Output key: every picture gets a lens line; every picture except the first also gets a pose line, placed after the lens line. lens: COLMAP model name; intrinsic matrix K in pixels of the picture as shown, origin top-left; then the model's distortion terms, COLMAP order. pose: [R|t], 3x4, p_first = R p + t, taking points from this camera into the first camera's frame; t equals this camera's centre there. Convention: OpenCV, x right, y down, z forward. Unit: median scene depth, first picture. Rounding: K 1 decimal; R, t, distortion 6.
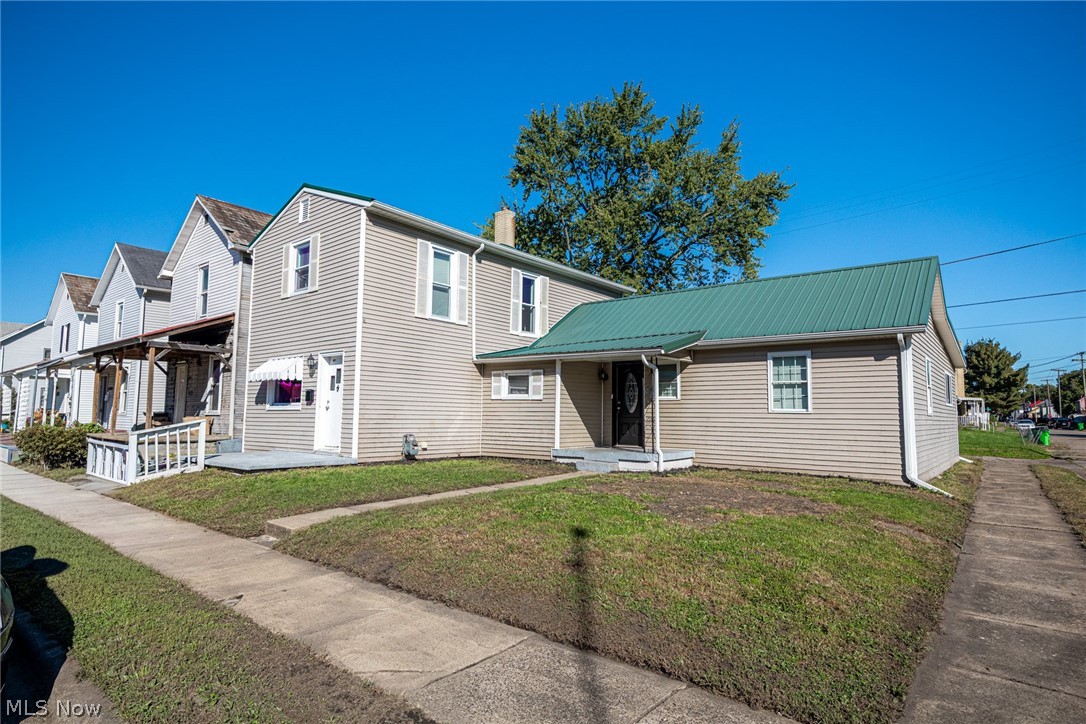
lens RADIAL K [[577.8, 0, 538.9], [0, 577.8, 364.3], [0, 0, 1]] dist [-0.009549, 0.000134]
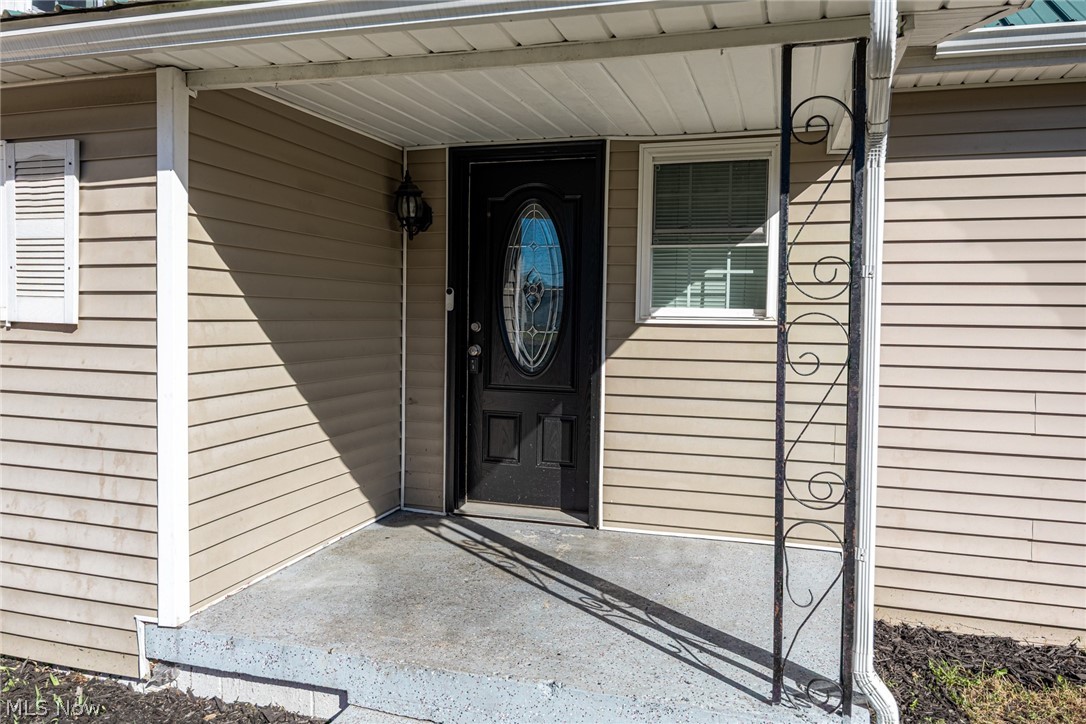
lens RADIAL K [[797.3, 0, 538.3], [0, 797.3, 360.3], [0, 0, 1]] dist [-0.005339, 0.007310]
pose [[0.929651, -0.019347, 0.367934, 0.044194], [-0.037380, 0.988515, 0.146426, 0.032235], [-0.366541, -0.149879, 0.918250, 0.726448]]
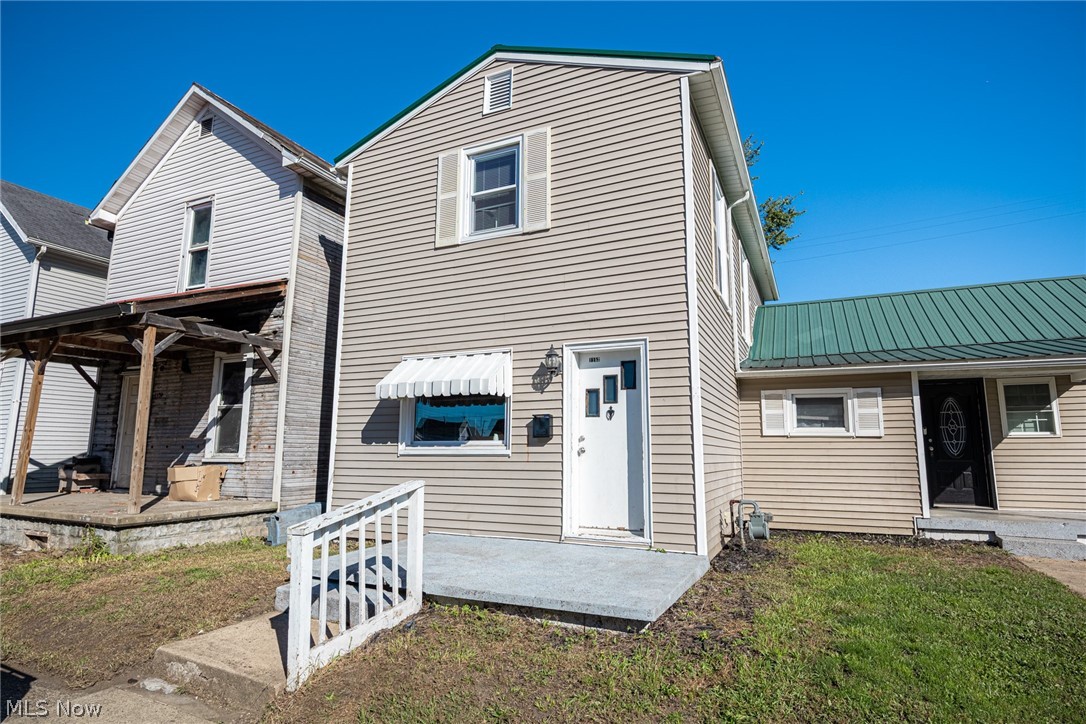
lens RADIAL K [[577.8, 0, 539.8], [0, 577.8, 360.6], [0, 0, 1]] dist [-0.009549, 0.000134]
pose [[0.970560, 0.035030, 0.238298, -0.496382], [-0.018634, 0.997323, -0.070712, 0.030116], [-0.240137, 0.064190, 0.968614, 0.474264]]
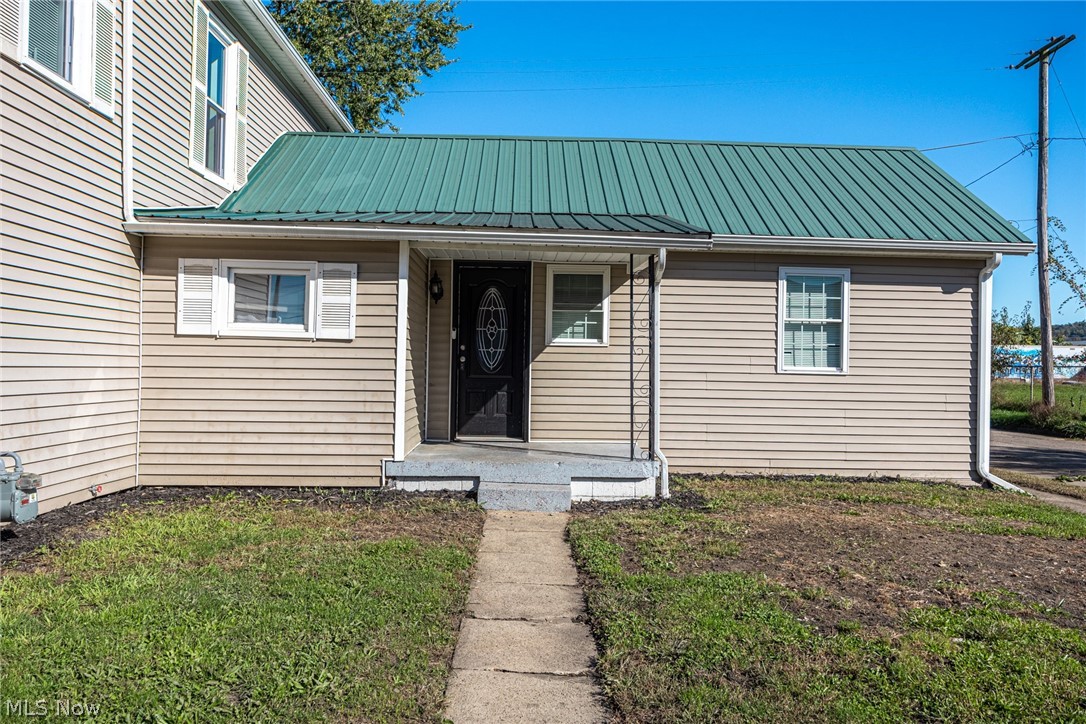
lens RADIAL K [[797.3, 0, 541.8], [0, 797.3, 359.2], [0, 0, 1]] dist [-0.005339, 0.007310]
pose [[0.759391, 0.006581, 0.650601, -0.251451], [-0.064934, 0.995723, 0.065720, 0.029460], [-0.647386, -0.092153, 0.756570, 0.486168]]
